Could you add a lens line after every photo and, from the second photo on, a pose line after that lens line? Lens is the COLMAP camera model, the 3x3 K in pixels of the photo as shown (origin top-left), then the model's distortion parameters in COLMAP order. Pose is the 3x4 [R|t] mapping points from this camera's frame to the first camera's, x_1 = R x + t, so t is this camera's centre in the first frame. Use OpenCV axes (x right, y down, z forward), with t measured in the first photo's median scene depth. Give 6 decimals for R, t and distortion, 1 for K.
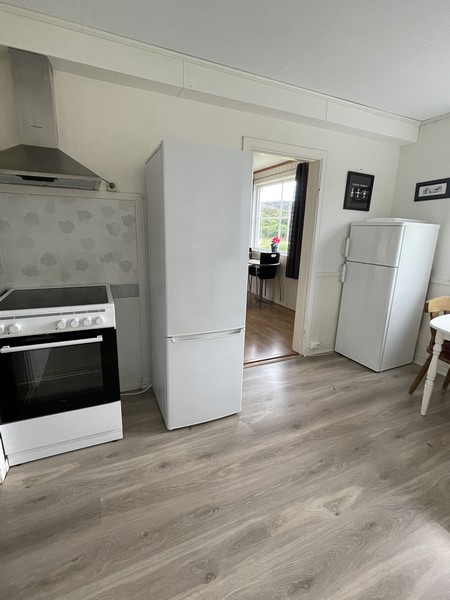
lens RADIAL K [[289.5, 0, 225.2], [0, 289.5, 300.6], [0, 0, 1]] dist [-0.000905, 0.000355]
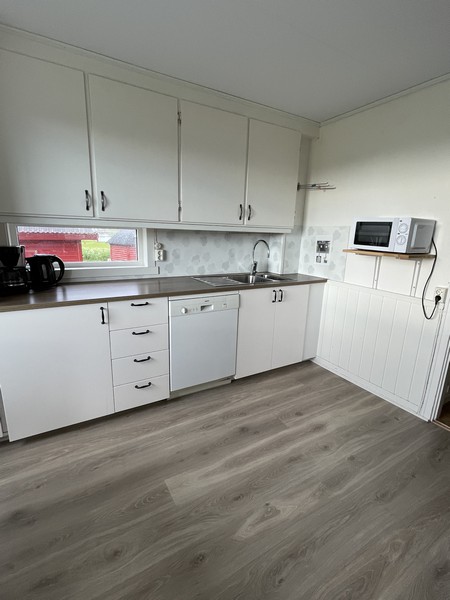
lens RADIAL K [[289.5, 0, 224.9], [0, 289.5, 300.2], [0, 0, 1]] dist [-0.000905, 0.000355]
pose [[-0.992858, -0.034026, -0.114345, 0.653846], [-0.083139, 0.884732, 0.458626, -0.370148], [0.085559, 0.464857, -0.881242, 1.496527]]
